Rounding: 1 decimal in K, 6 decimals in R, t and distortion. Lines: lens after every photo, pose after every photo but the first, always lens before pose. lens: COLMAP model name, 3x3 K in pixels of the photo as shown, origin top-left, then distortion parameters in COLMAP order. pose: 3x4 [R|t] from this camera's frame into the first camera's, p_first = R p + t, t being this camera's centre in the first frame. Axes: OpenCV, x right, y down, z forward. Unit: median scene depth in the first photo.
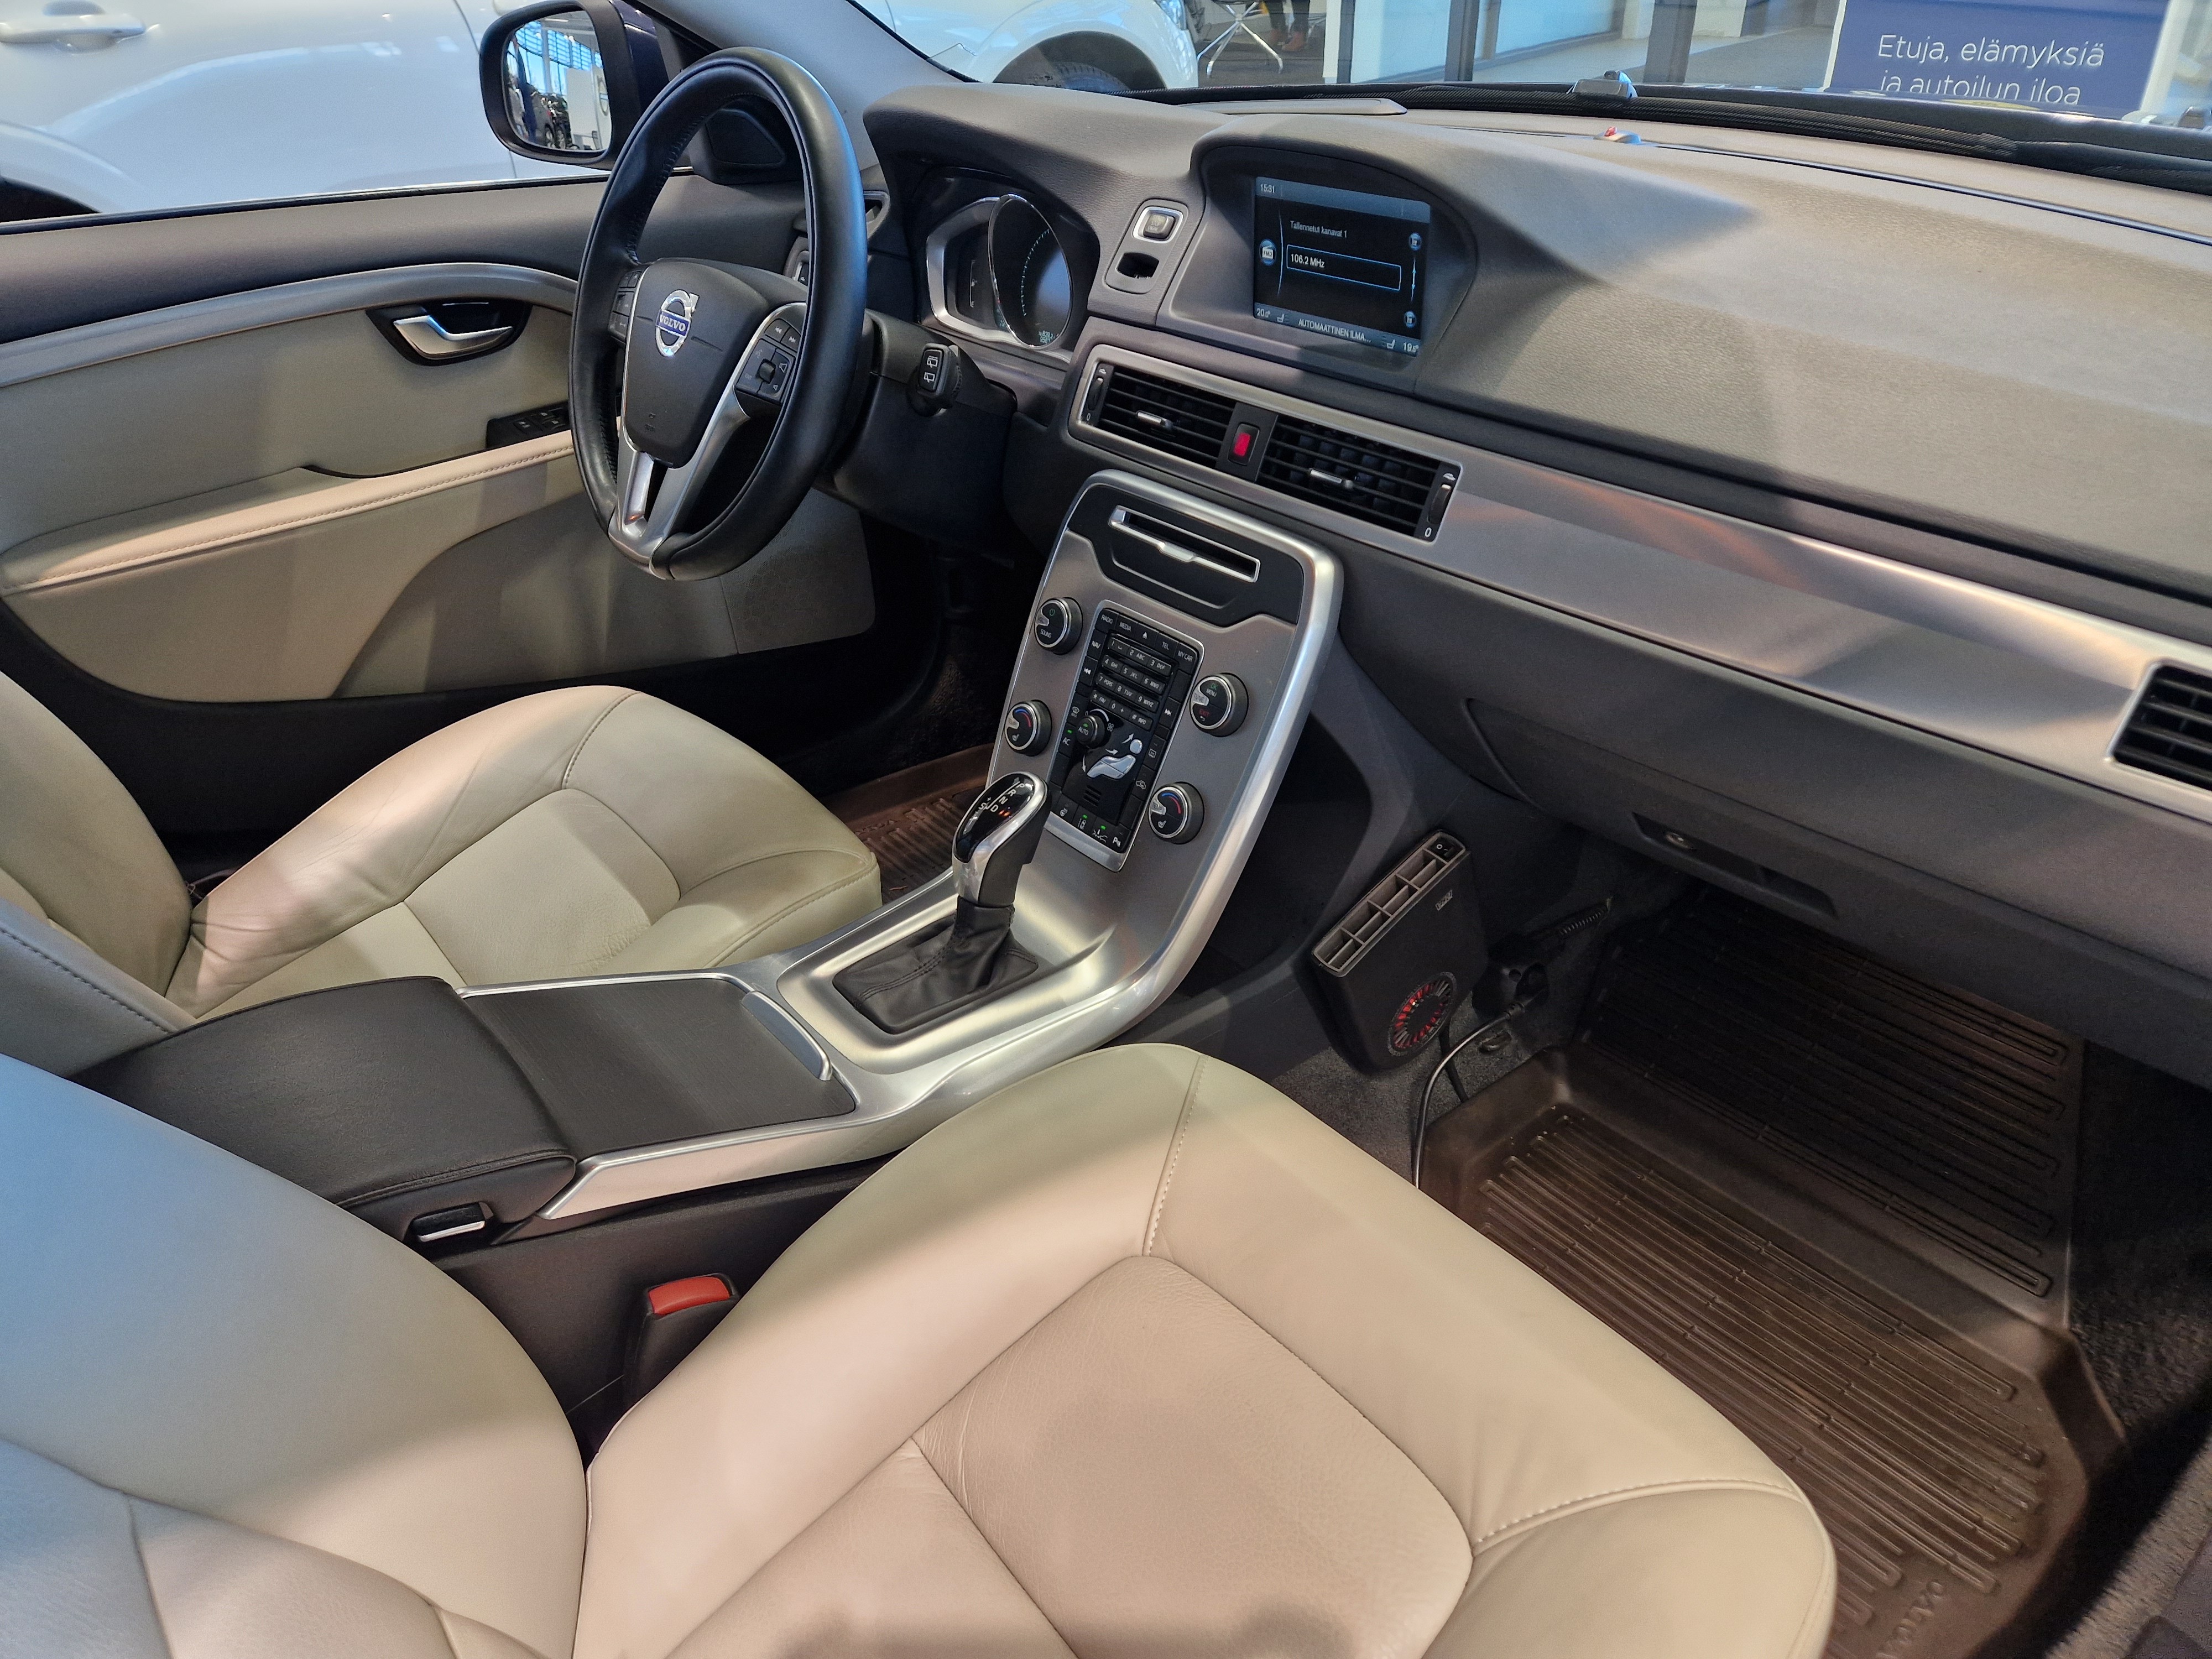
lens RADIAL K [[1505.0, 0, 1103.4], [0, 1505.0, 896.2], [0, 0, 1]] dist [0.028743, -0.000722]
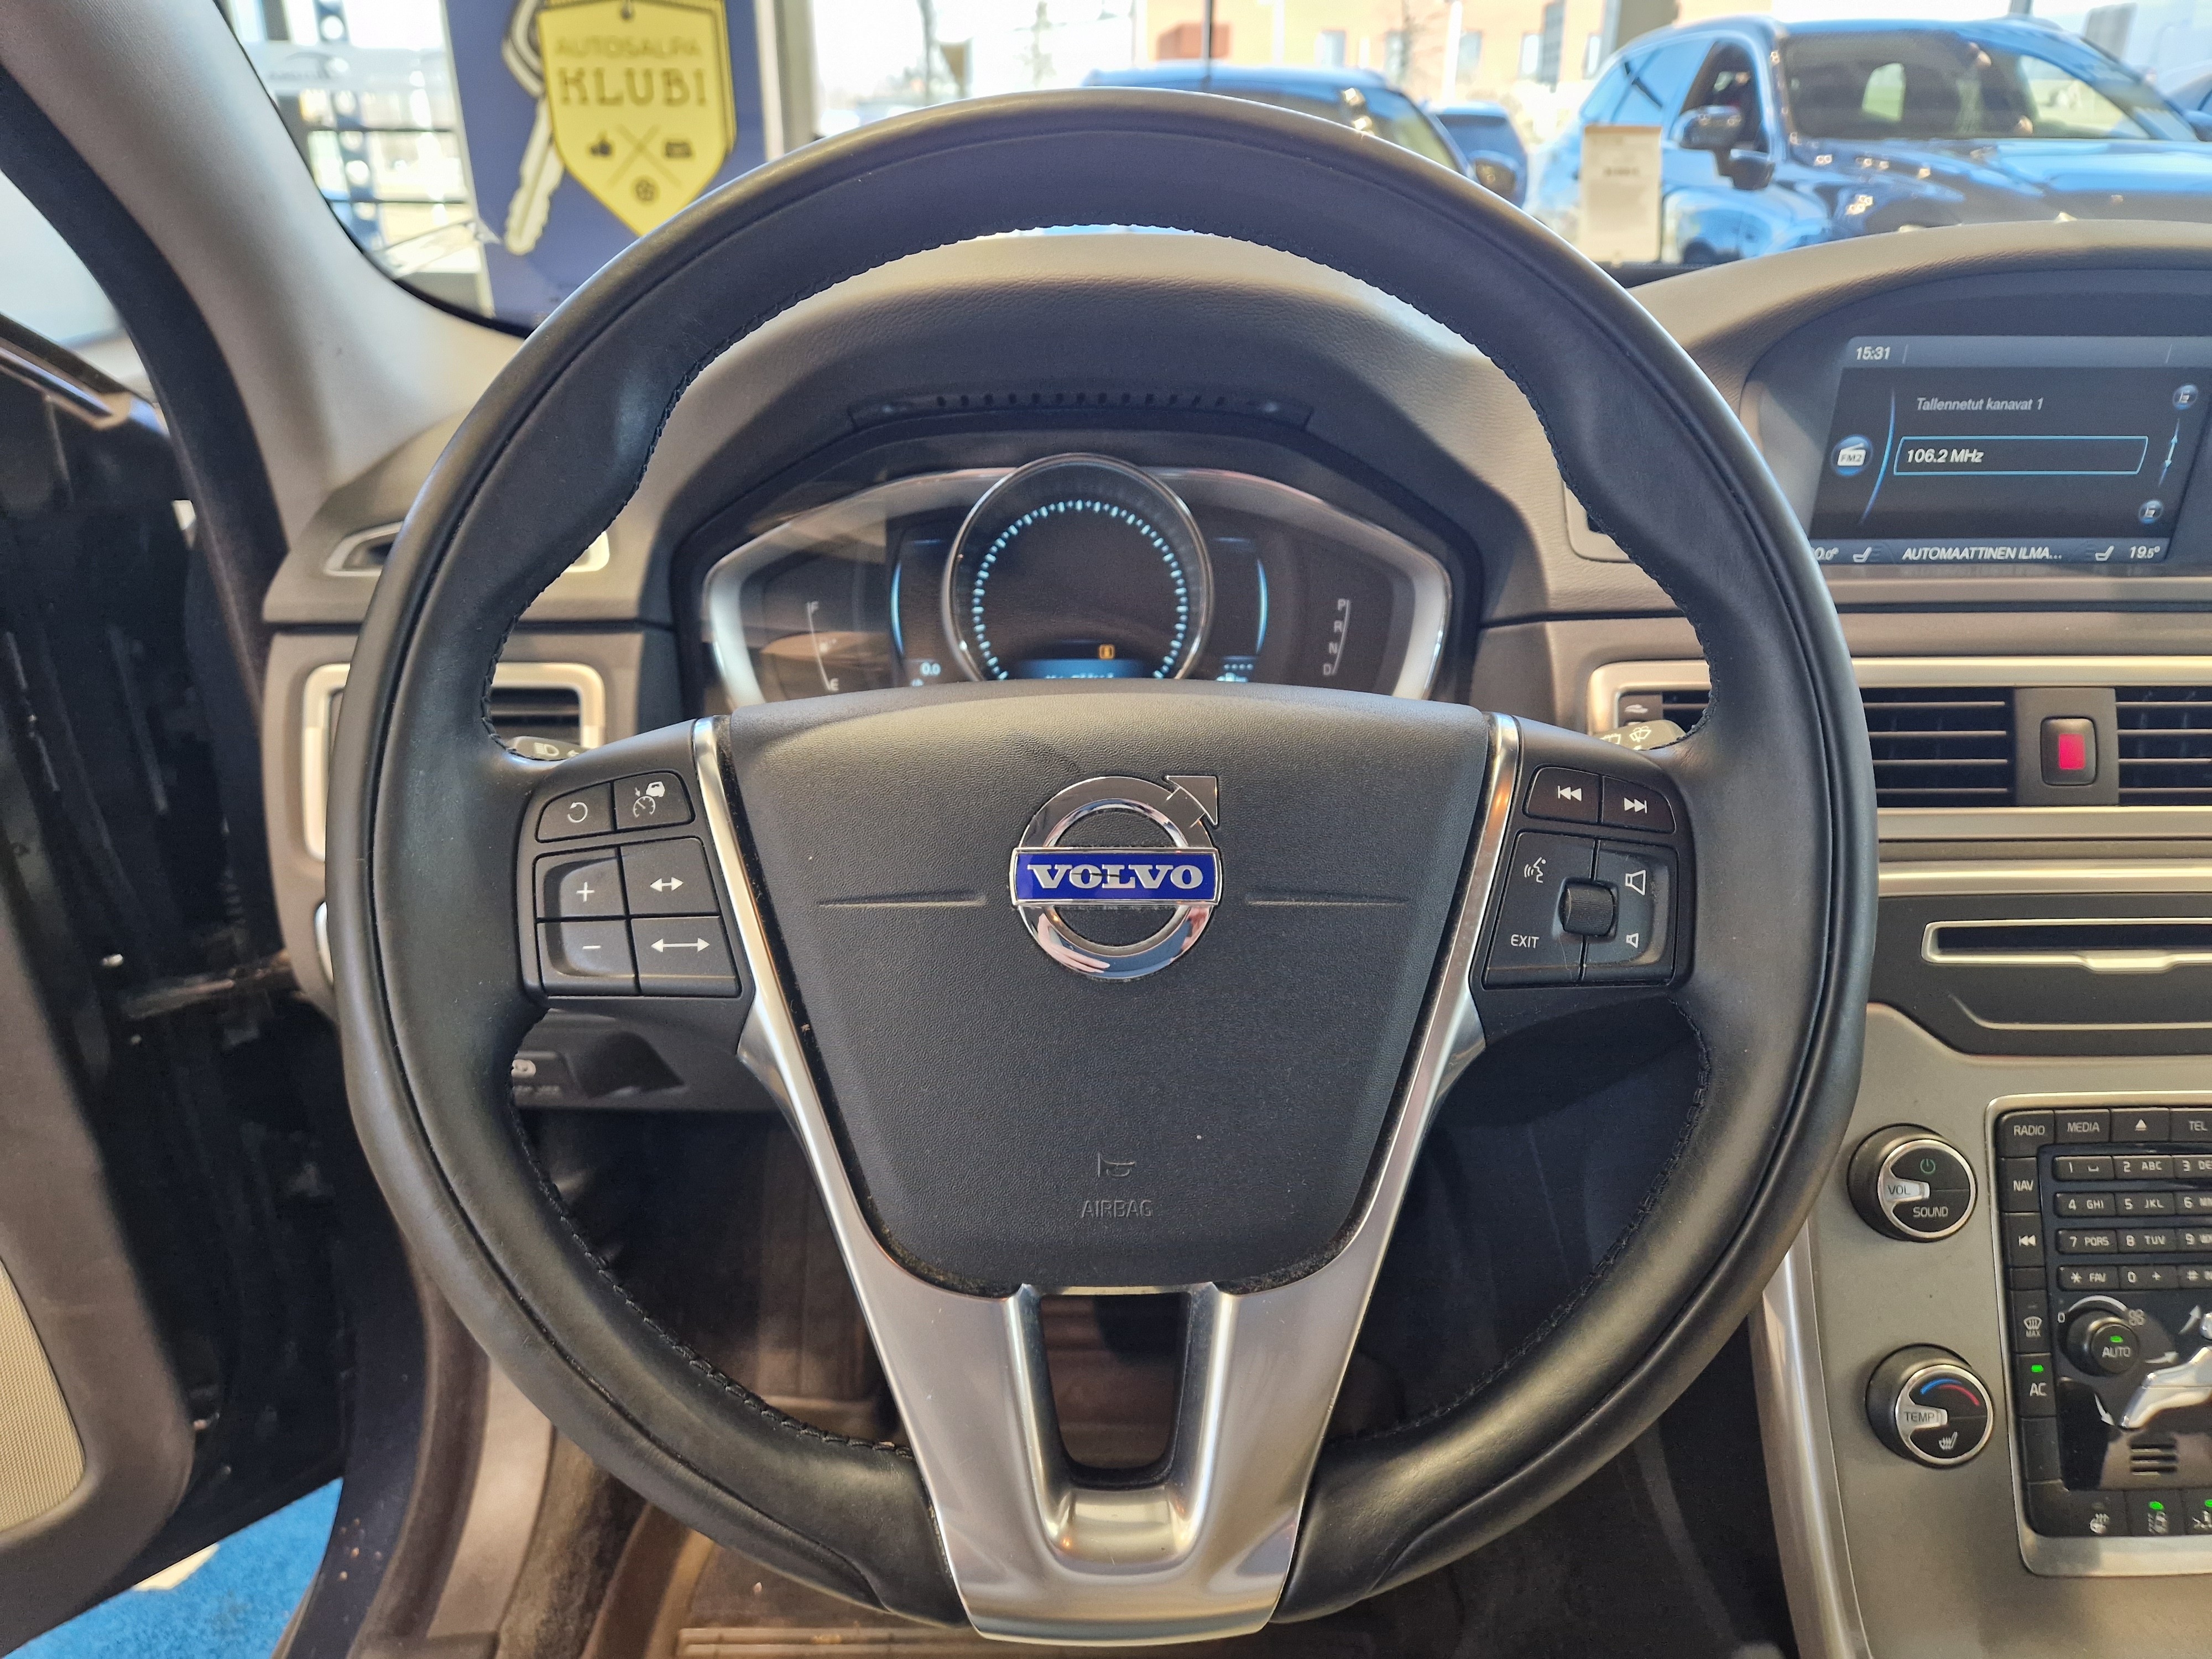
lens RADIAL K [[1565.0, 0, 1109.5], [0, 1565.0, 880.0], [0, 0, 1]] dist [0.006440, 0.000273]
pose [[0.607815, -0.296182, 0.736775, -0.572815], [0.430236, 0.902682, 0.007946, -0.412041], [-0.667427, 0.312157, 0.676091, 0.847159]]
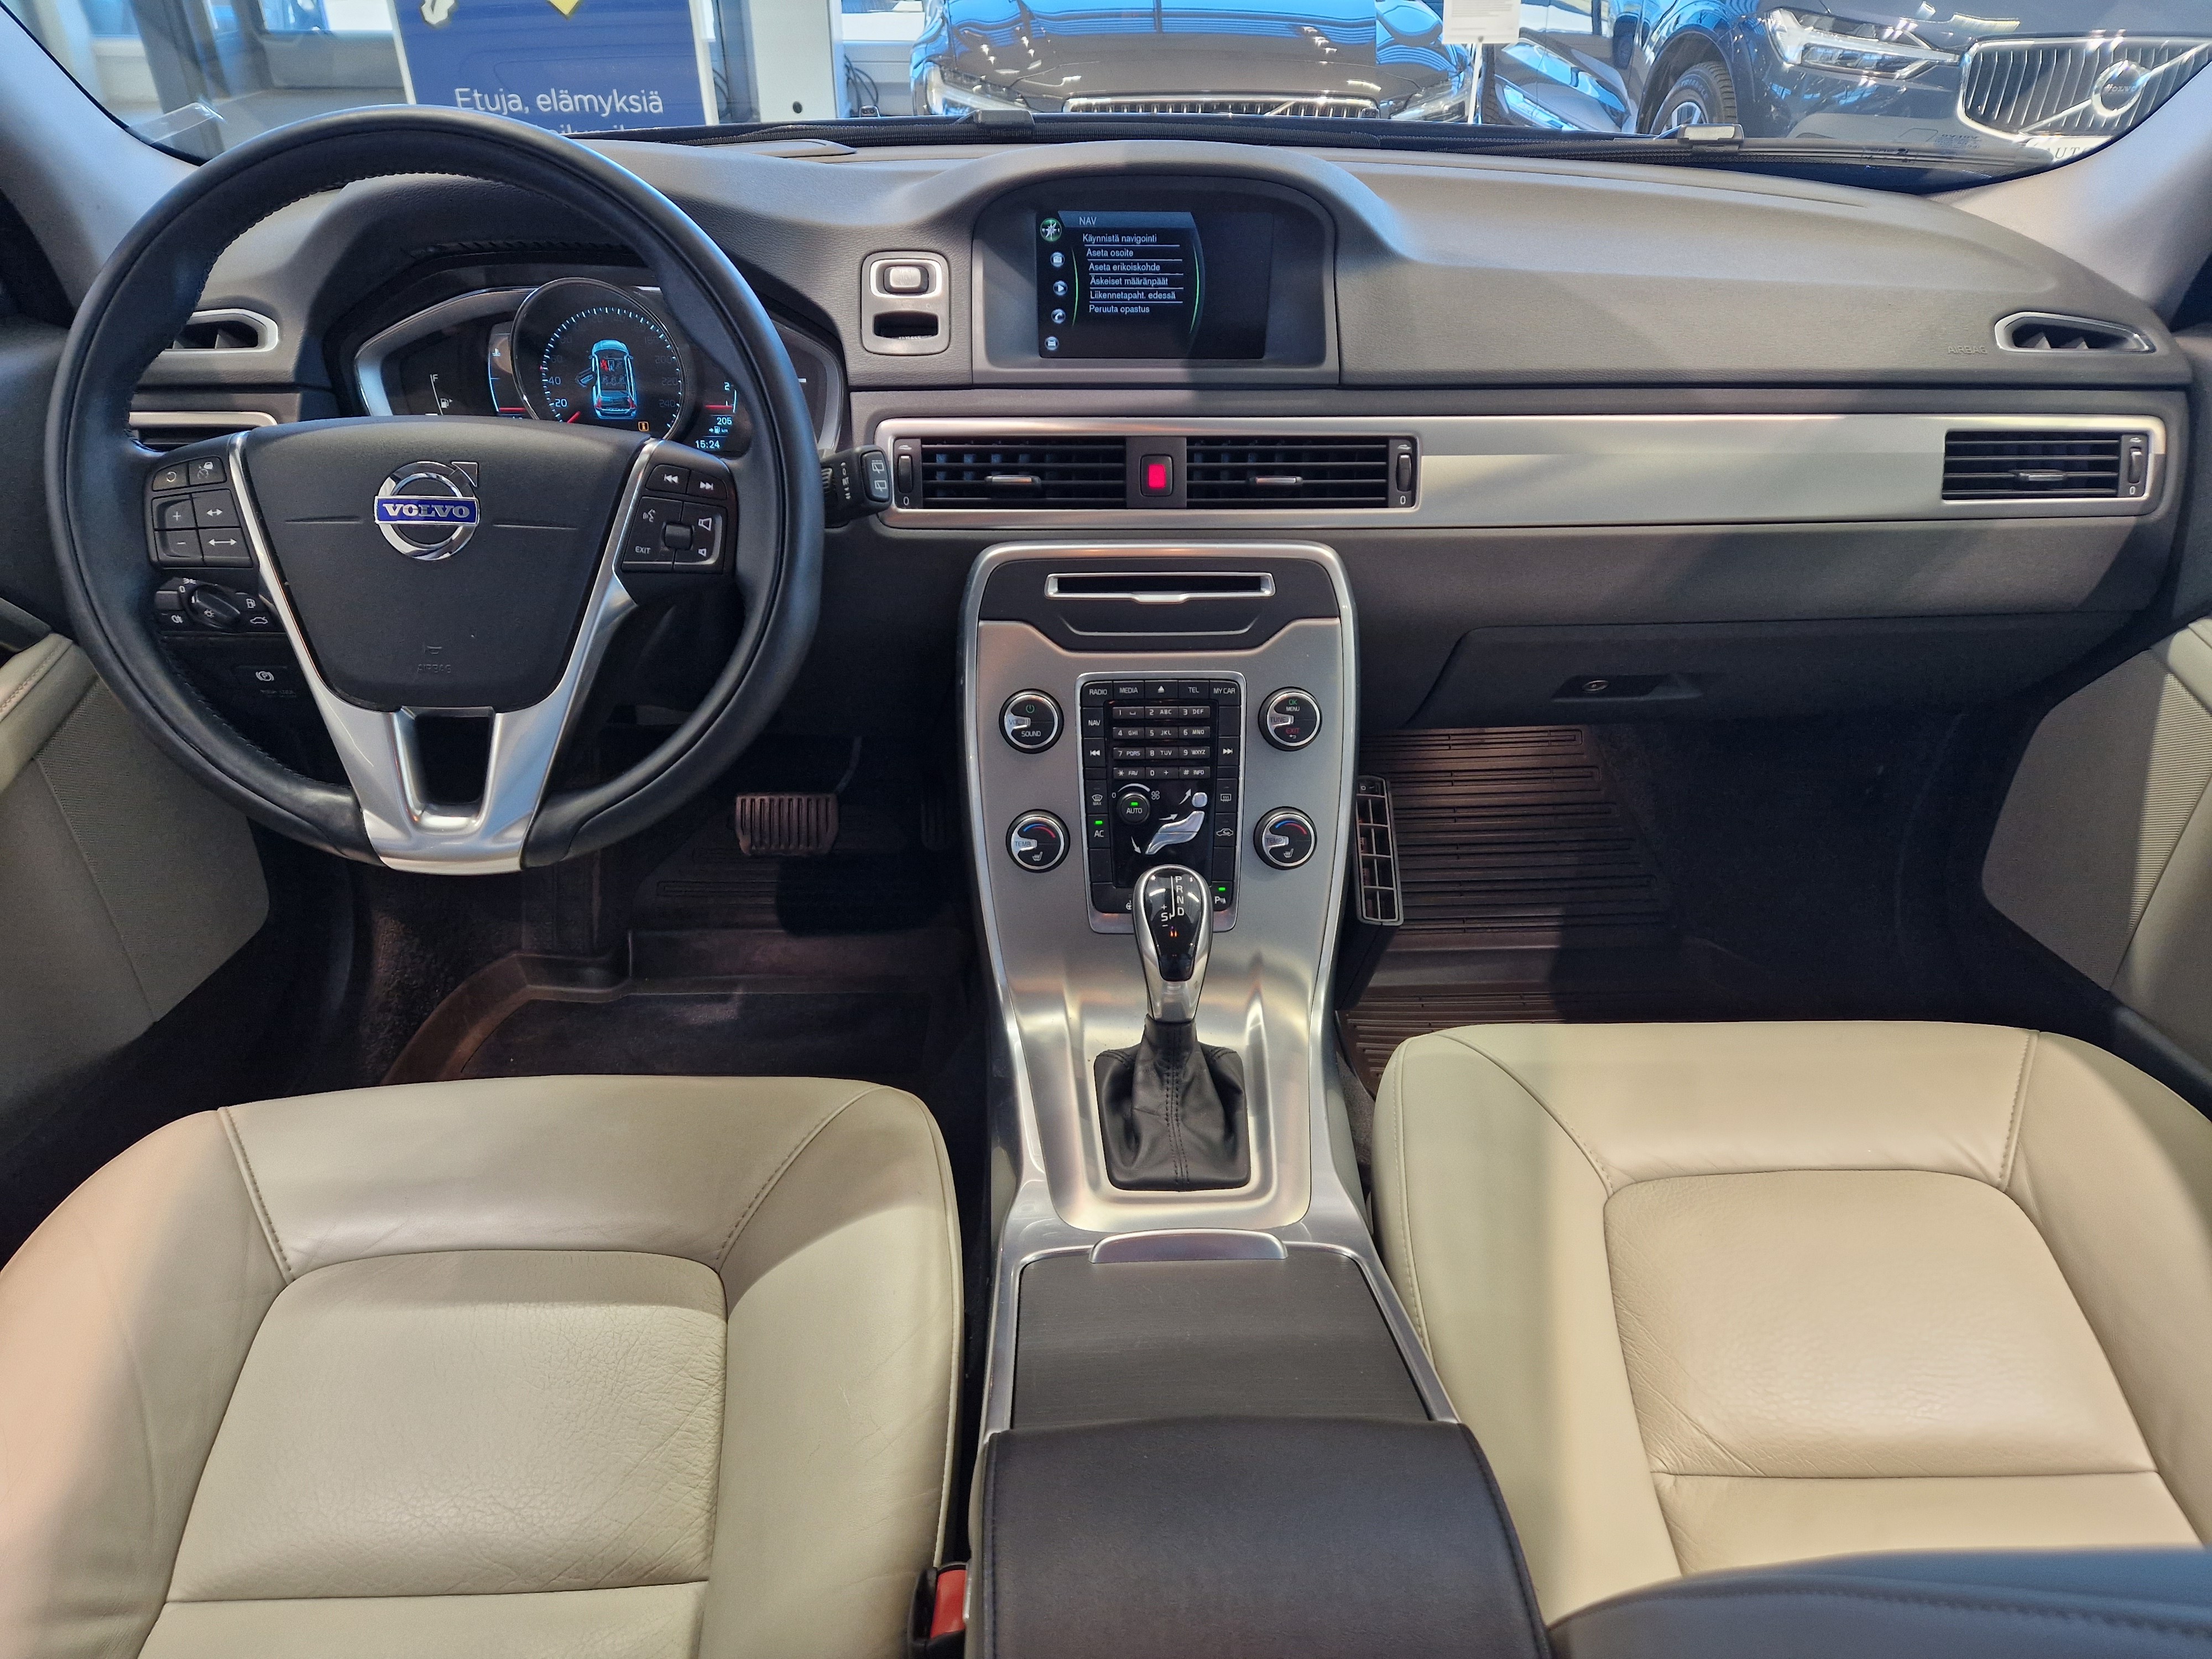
lens RADIAL K [[1457.6, 0, 1113.8], [0, 1457.6, 845.0], [0, 0, 1]] dist [0.092835, -0.079433]
pose [[0.604681, -0.389797, 0.694564, -0.667800], [0.422887, 0.896108, 0.134744, -0.222761], [-0.674928, 0.212245, 0.706700, 0.395297]]
